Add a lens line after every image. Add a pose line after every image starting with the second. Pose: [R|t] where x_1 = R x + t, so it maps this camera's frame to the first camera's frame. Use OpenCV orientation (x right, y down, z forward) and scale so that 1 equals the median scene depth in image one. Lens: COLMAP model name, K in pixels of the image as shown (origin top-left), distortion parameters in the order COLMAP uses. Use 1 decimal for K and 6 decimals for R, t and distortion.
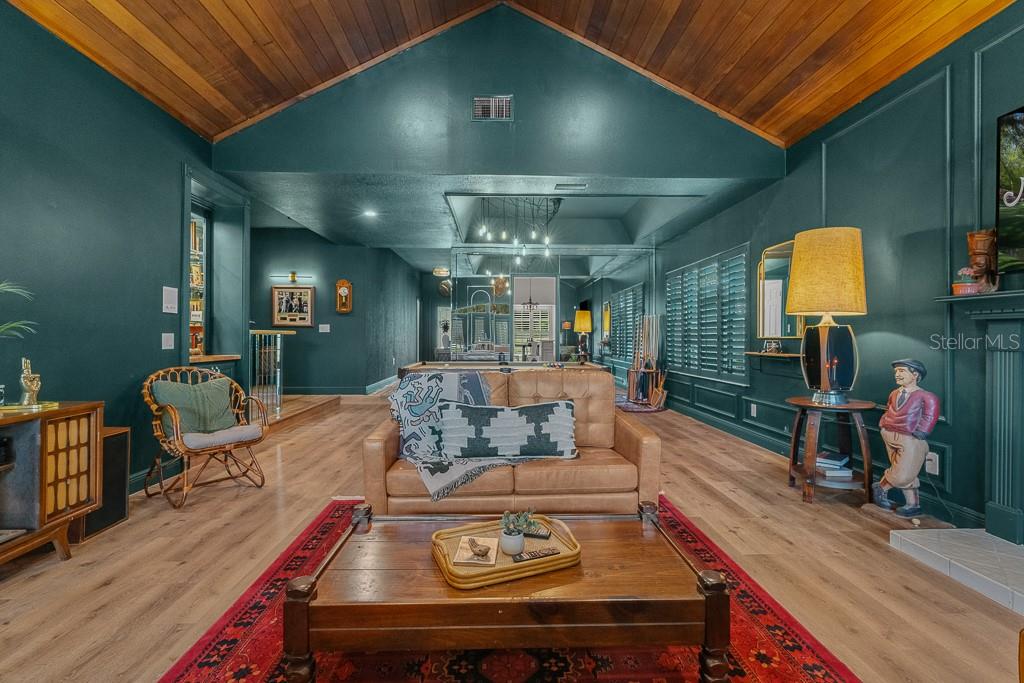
lens RADIAL K [[456.9, 0, 510.3], [0, 456.9, 338.7], [0, 0, 1]] dist [-0.004185, 0.002008]
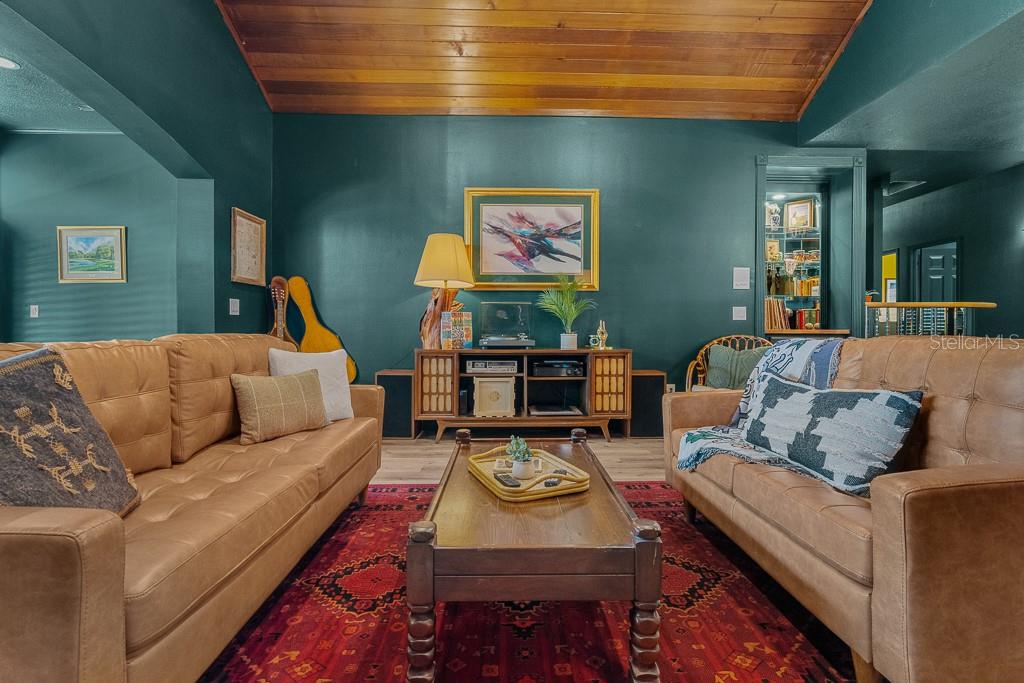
lens RADIAL K [[488.0, 0, 514.0], [0, 488.0, 331.0], [0, 0, 1]] dist [-0.001829, -0.000032]
pose [[-0.013992, 0.001524, -0.999901, 0.726767], [-0.003662, 0.999992, 0.001576, 0.071838], [0.999895, 0.003684, -0.013986, 0.614715]]
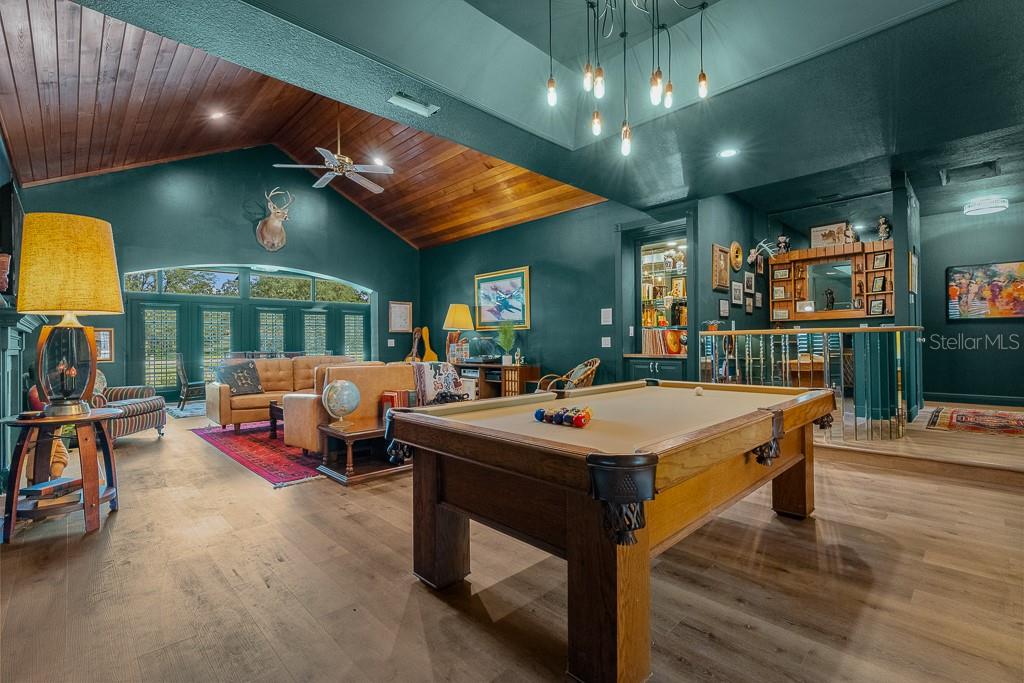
lens RADIAL K [[456.9, 0, 509.4], [0, 456.9, 343.0], [0, 0, 1]] dist [-0.004185, 0.002008]
pose [[-0.741826, 0.001893, -0.670589, 0.833695], [0.004017, 0.999991, -0.001620, 0.012955], [0.670580, -0.003895, -0.741827, 2.780484]]
